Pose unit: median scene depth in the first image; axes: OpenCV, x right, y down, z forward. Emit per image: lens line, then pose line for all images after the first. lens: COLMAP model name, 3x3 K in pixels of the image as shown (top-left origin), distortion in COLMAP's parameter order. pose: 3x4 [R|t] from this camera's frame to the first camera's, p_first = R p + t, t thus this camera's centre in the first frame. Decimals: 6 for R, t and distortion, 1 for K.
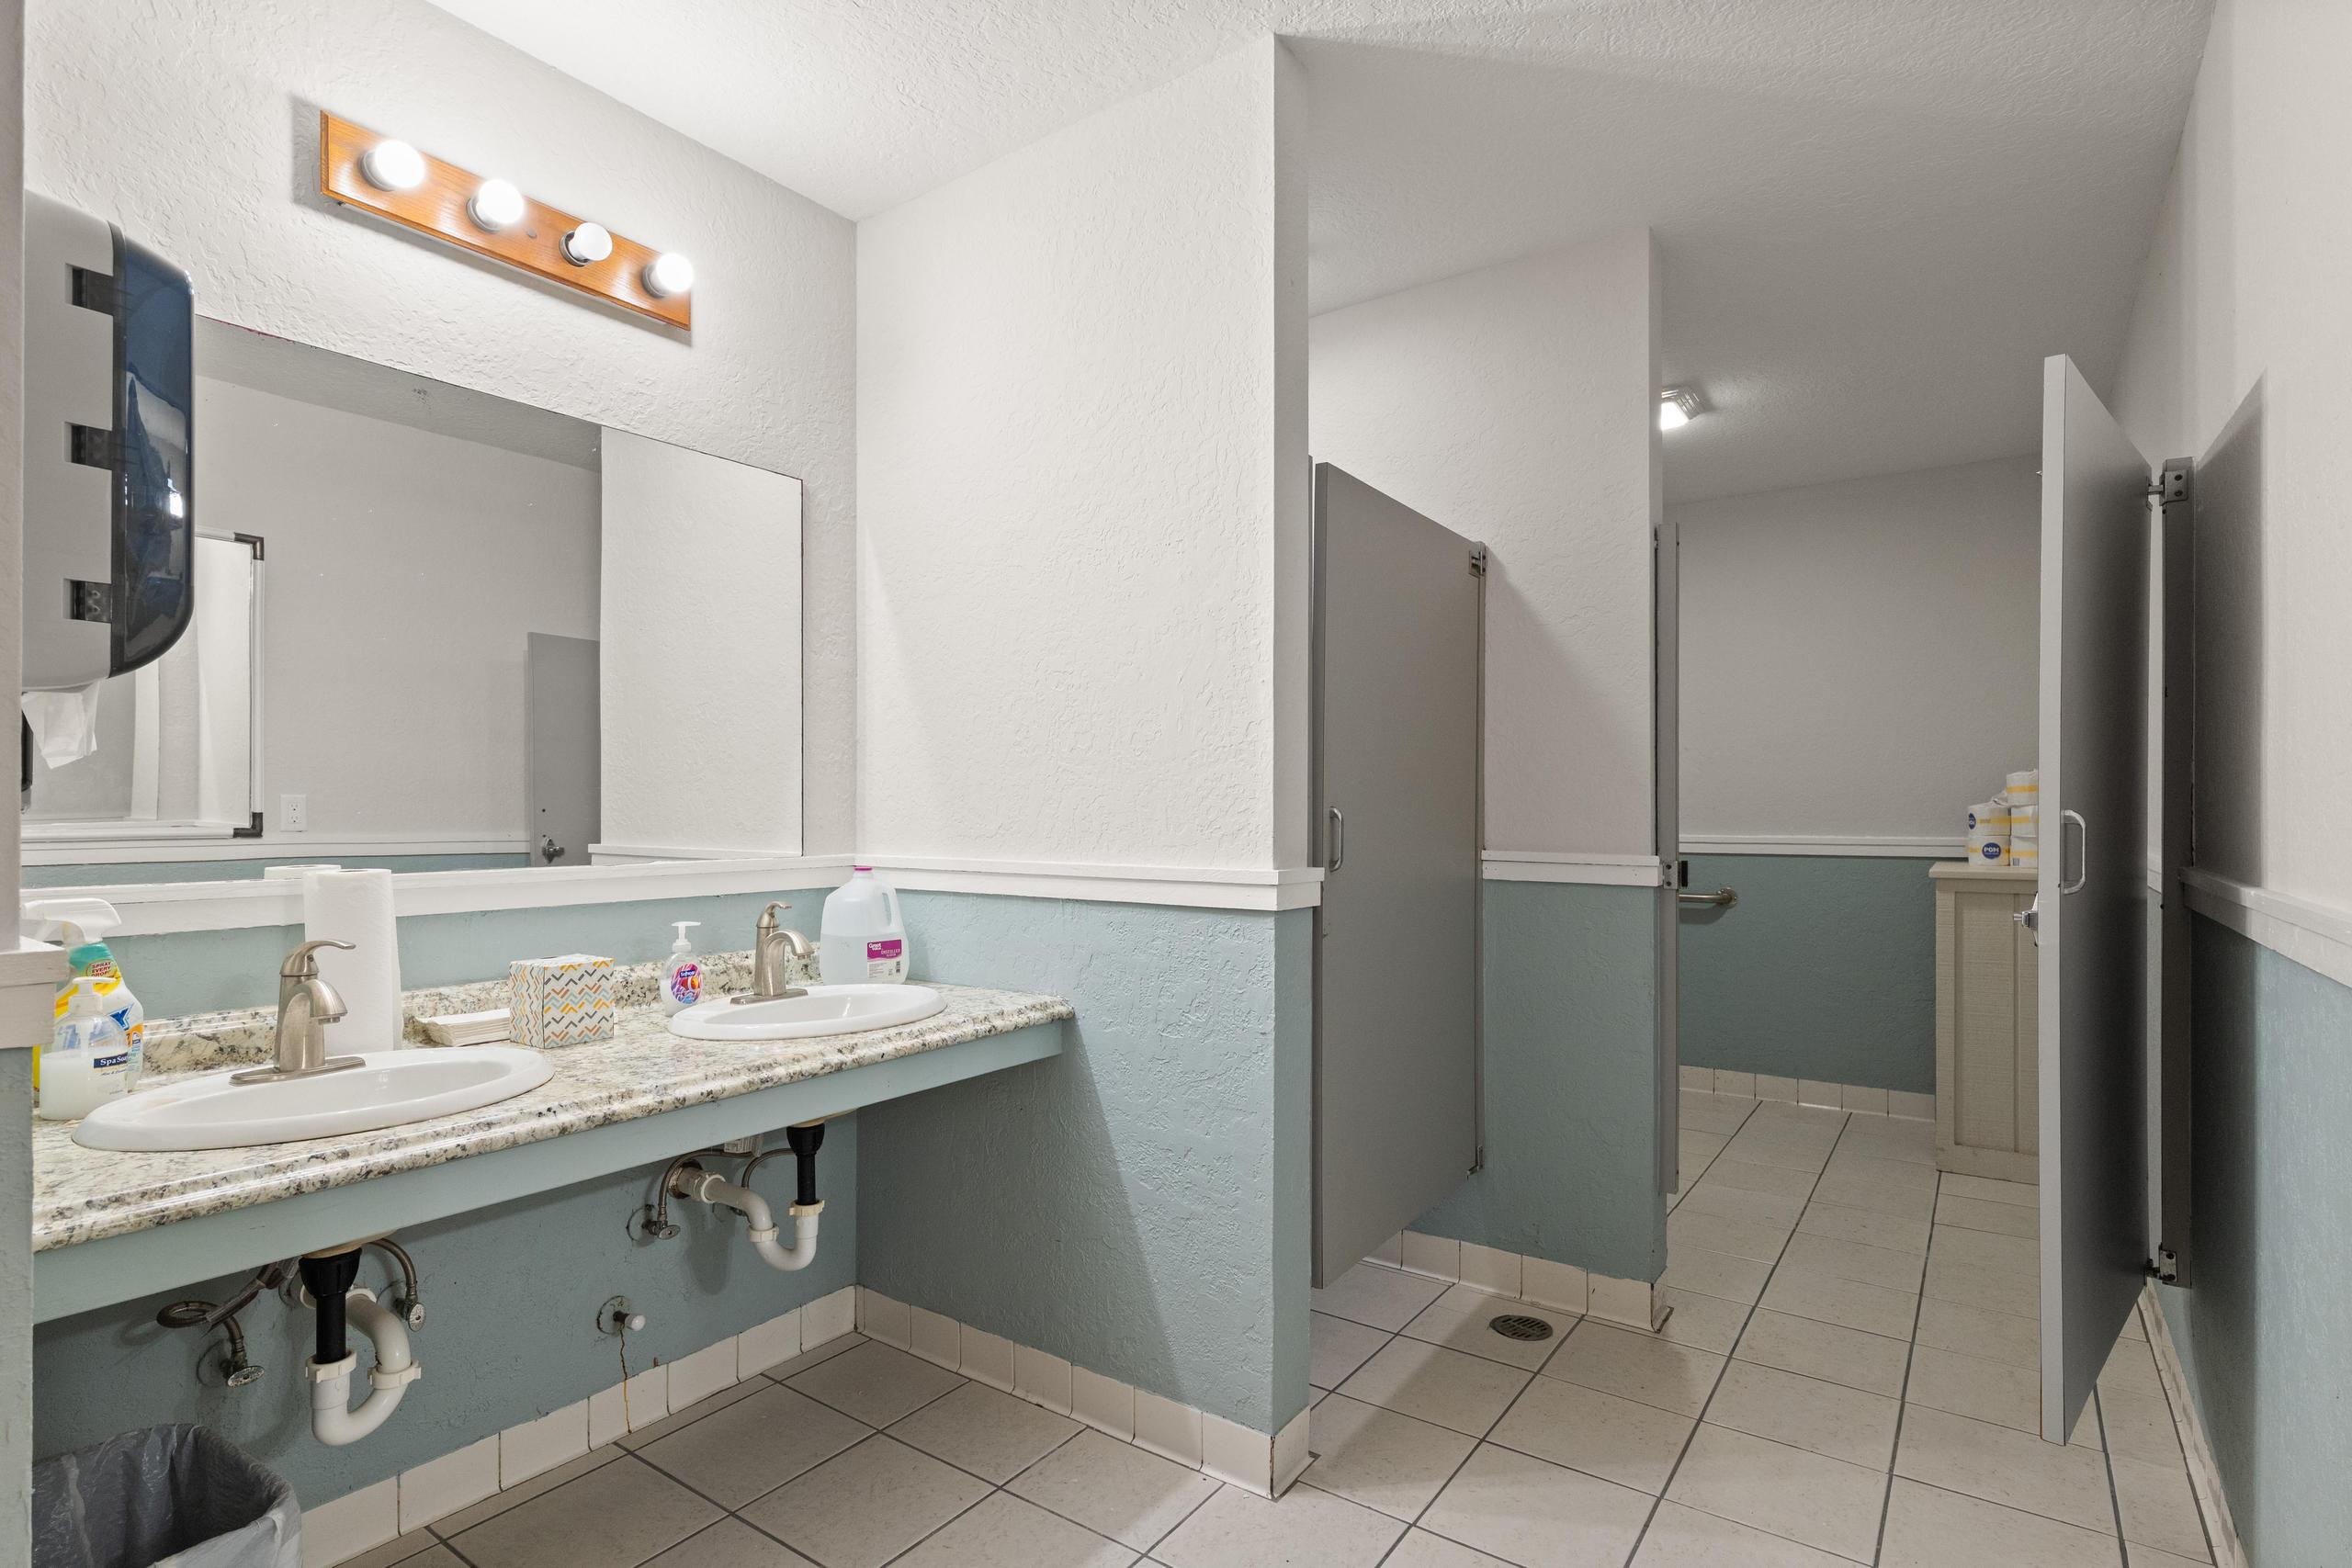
lens RADIAL K [[1156.0, 0, 1176.1], [0, 1156.0, 793.0], [0, 0, 1]] dist [-0.000063, -0.000002]
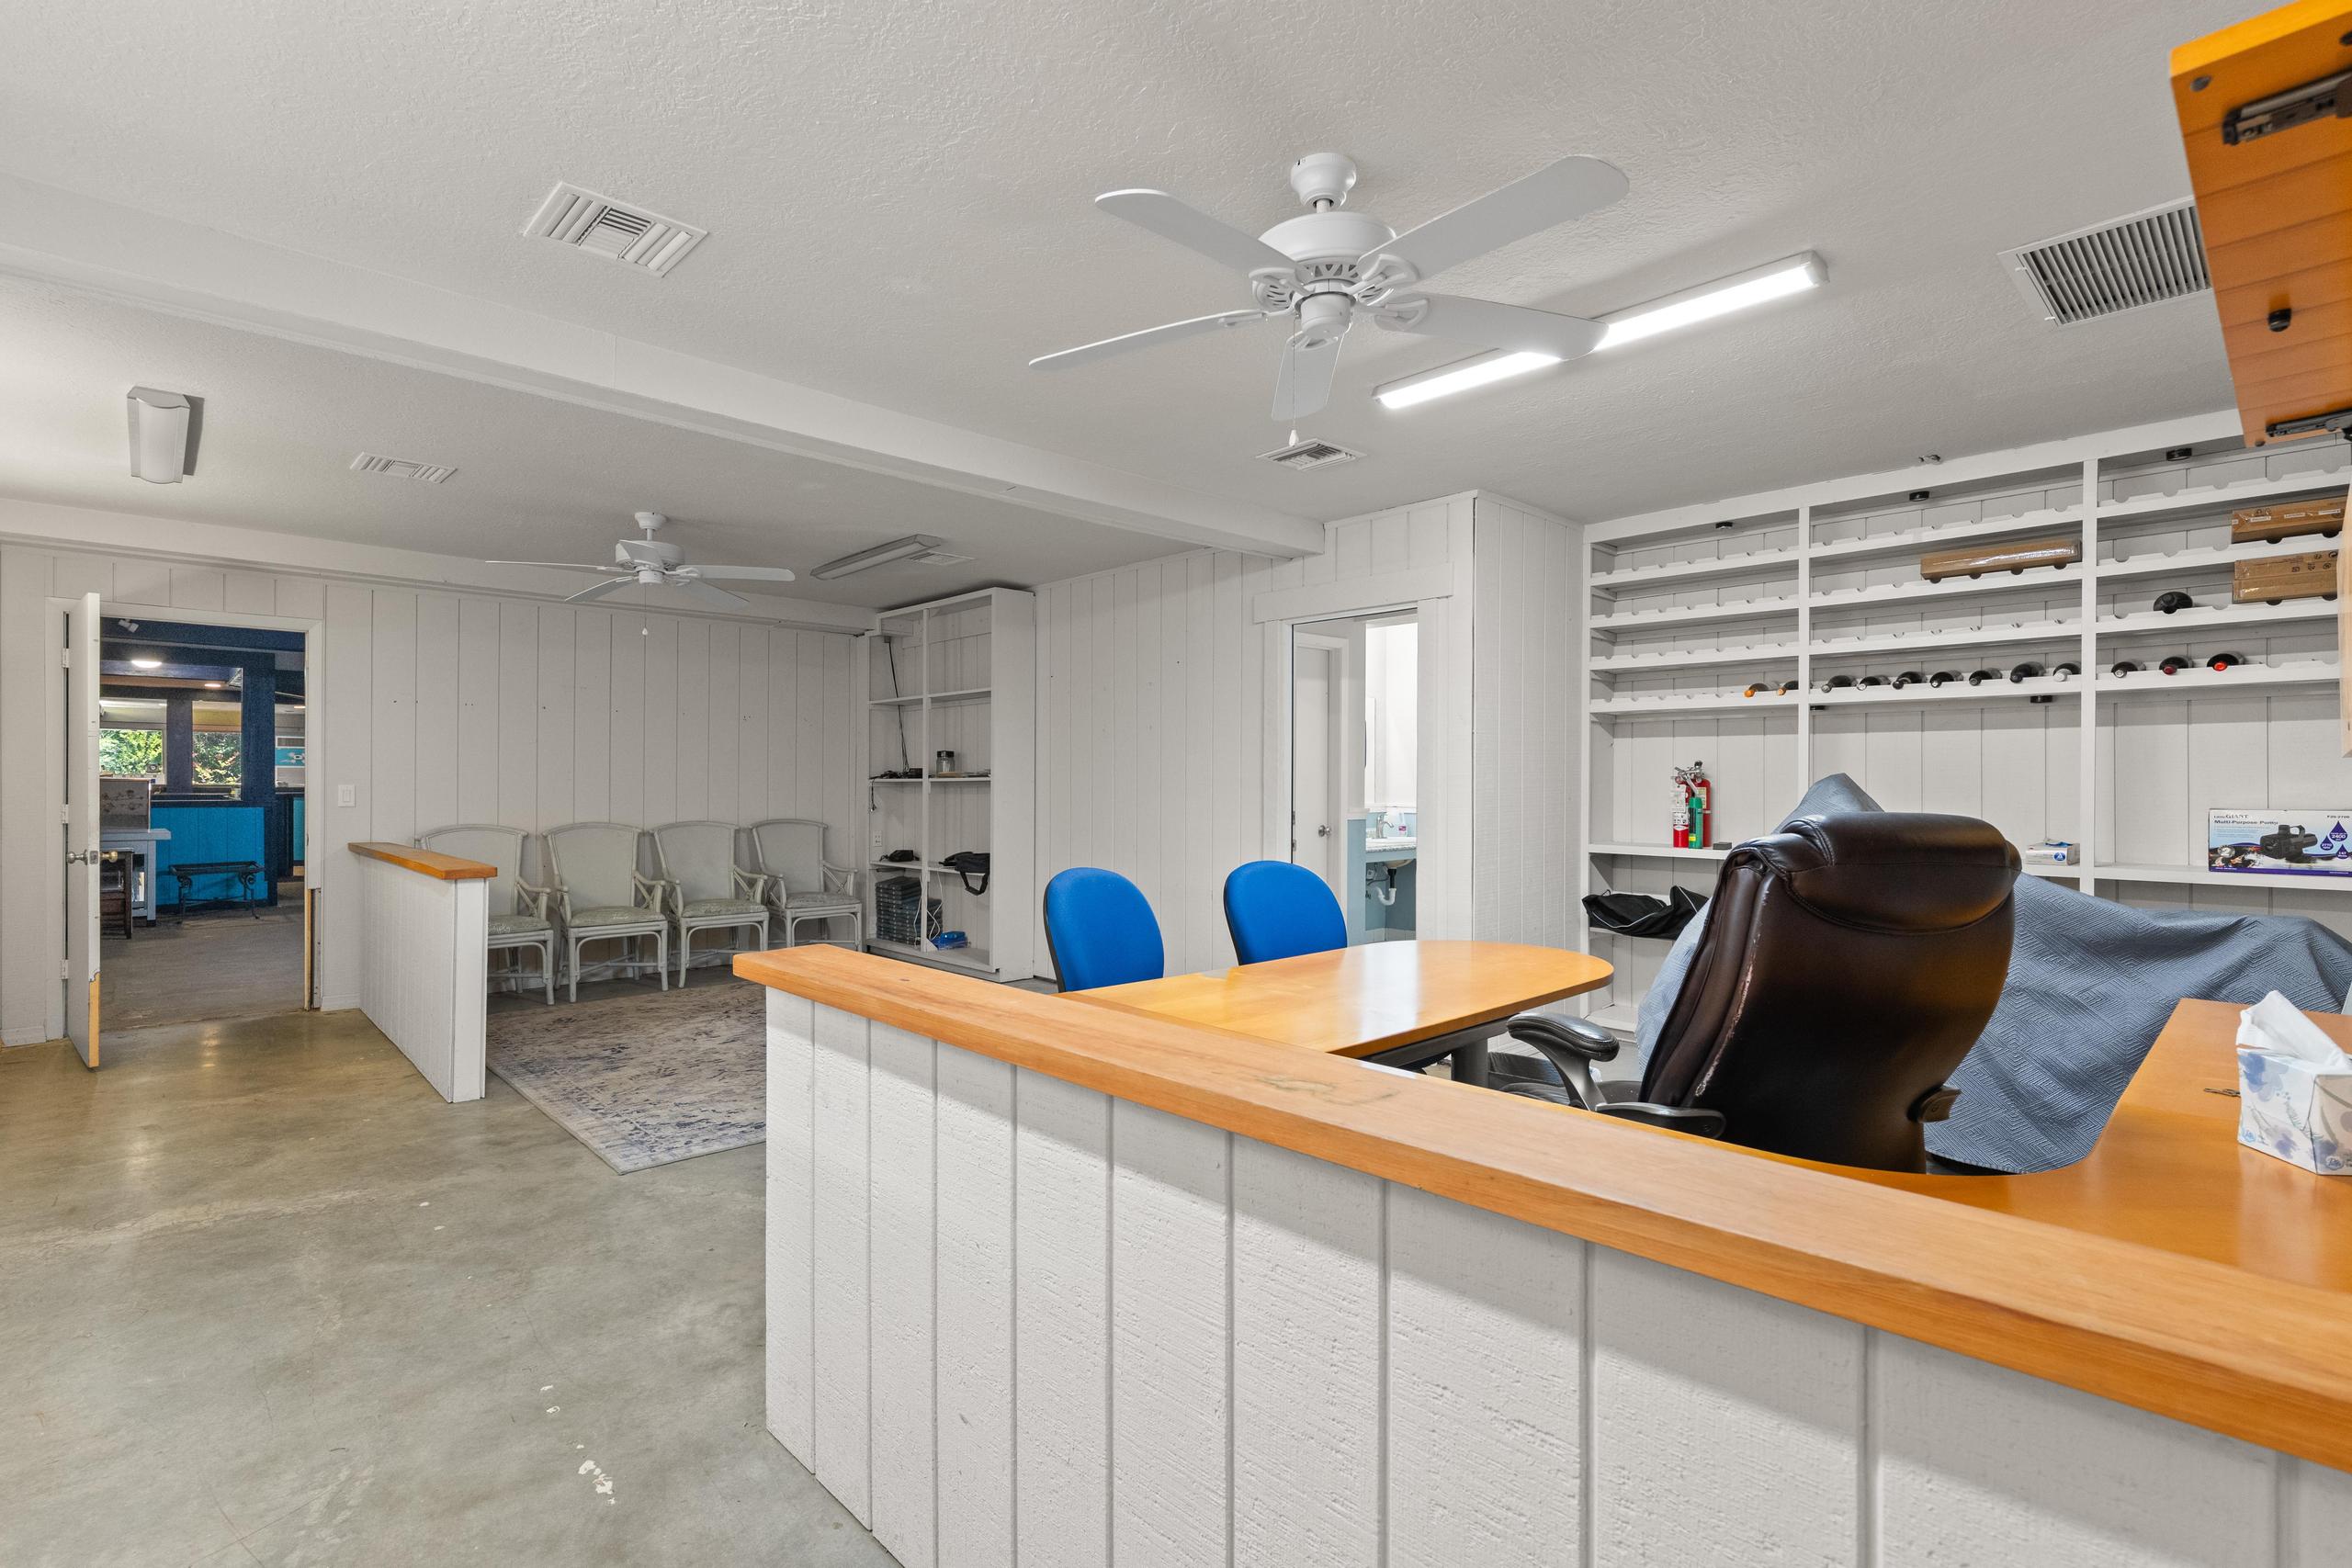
lens RADIAL K [[1077.3, 0, 1175.7], [0, 1077.3, 786.3], [0, 0, 1]] dist [0.000911, 0.001046]
pose [[0.980901, -0.002359, -0.194496, -0.327527], [0.003010, 0.999991, 0.003052, -0.013139], [0.194487, -0.003579, 0.980899, -2.822898]]
